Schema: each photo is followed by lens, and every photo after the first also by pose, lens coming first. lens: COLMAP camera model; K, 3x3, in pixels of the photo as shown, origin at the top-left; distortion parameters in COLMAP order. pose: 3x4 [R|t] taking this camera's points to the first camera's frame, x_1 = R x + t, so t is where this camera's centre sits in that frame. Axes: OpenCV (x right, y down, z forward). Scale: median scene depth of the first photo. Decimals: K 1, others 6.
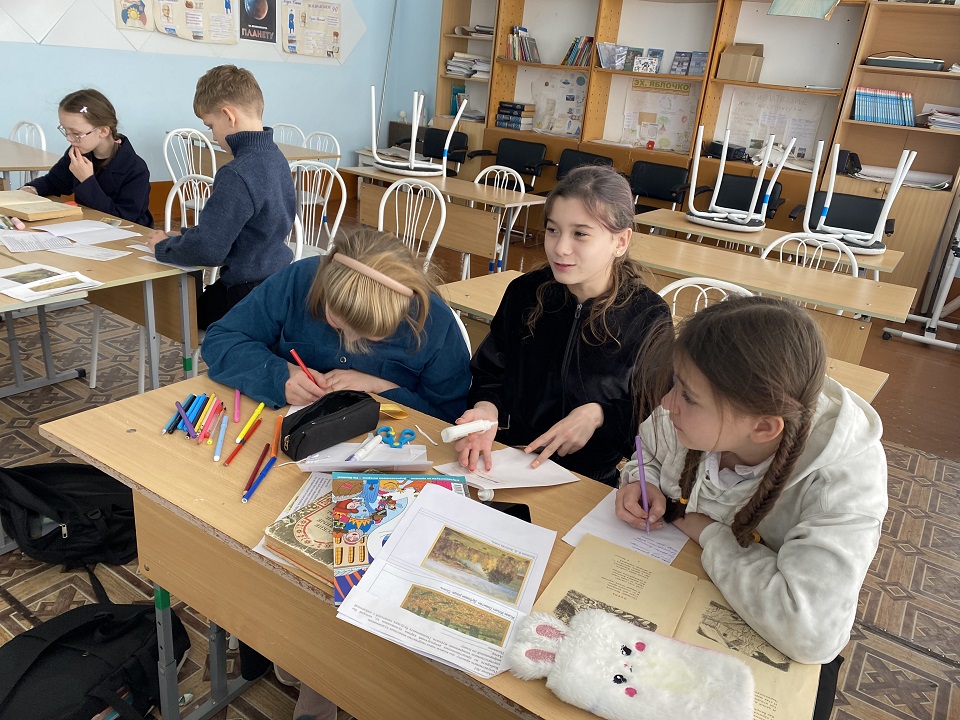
lens RADIAL K [[728.5, 0, 483.4], [0, 728.5, 366.0], [0, 0, 1]] dist [0.007475, -0.010116]
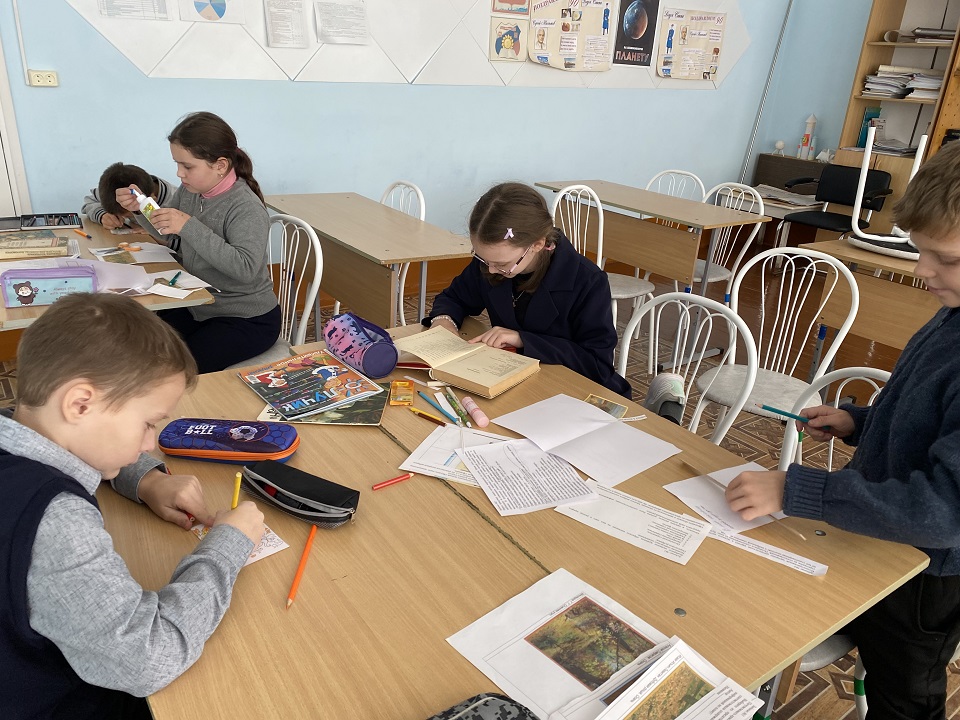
lens RADIAL K [[728.5, 0, 475.0], [0, 728.5, 363.9], [0, 0, 1]] dist [0.007475, -0.010116]
pose [[0.939701, 0.083693, -0.331599, -0.163873], [-0.089386, 0.995995, -0.001926, -0.085761], [0.330110, 0.031450, 0.943418, 0.162742]]
